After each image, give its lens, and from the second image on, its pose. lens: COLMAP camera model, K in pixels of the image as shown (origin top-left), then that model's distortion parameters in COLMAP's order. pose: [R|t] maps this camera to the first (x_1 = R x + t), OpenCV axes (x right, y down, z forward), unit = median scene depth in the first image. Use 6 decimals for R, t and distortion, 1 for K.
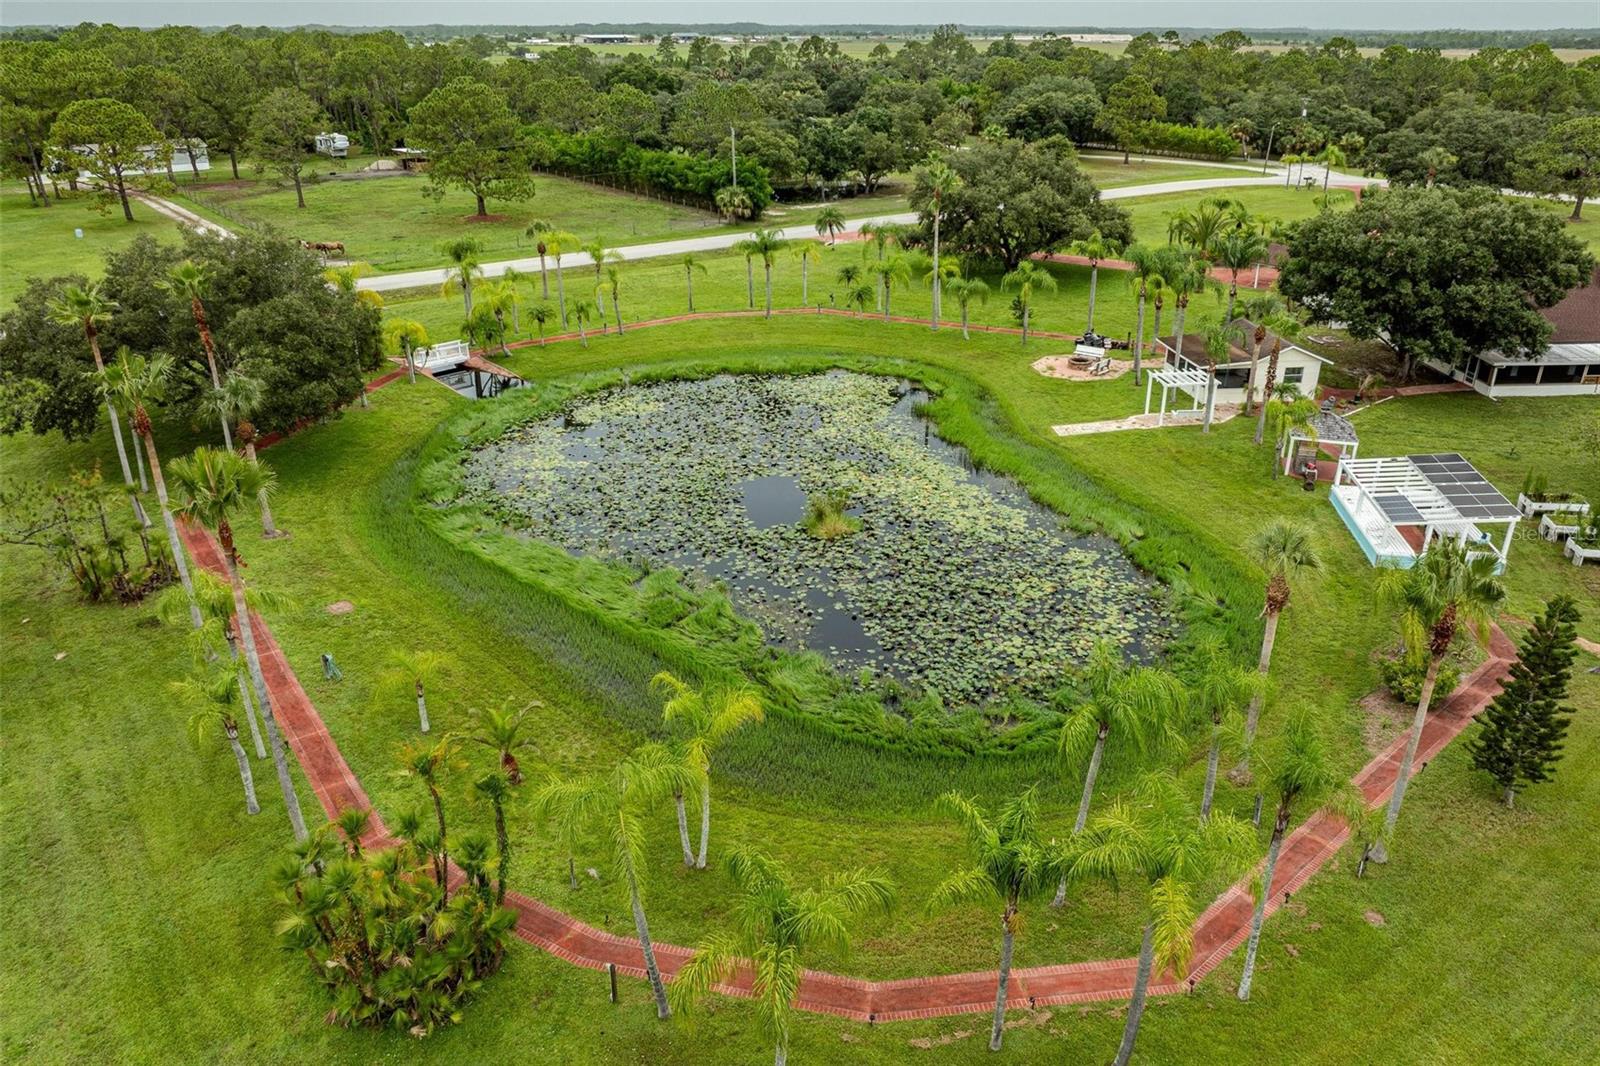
lens RADIAL K [[1125.8, 0, 800.0], [0, 1125.8, 533.0], [0, 0, 1]] dist [-0.040367, 0.028171]
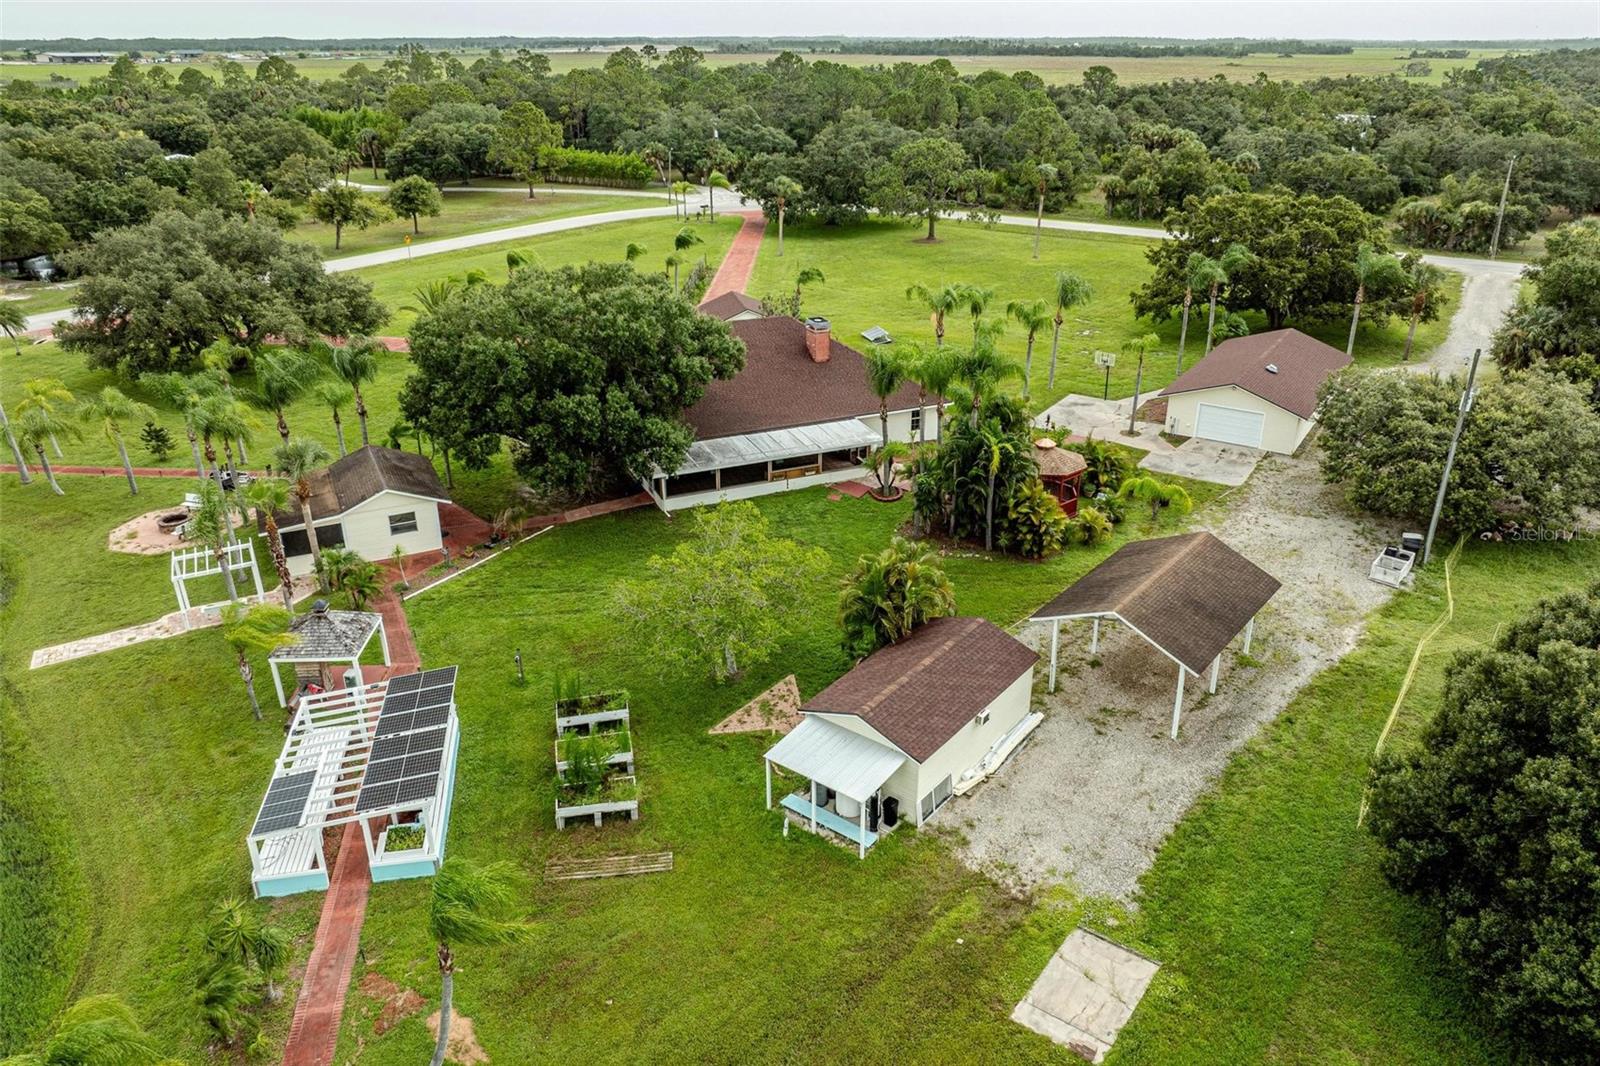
lens RADIAL K [[1125.8, 0, 800.0], [0, 1125.8, 533.0], [0, 0, 1]] dist [-0.040367, 0.028171]
pose [[0.938328, -0.141830, 0.315317, 0.412660], [0.144315, 0.989409, 0.015583, -0.097136], [-0.314188, 0.030883, 0.948858, 0.159685]]
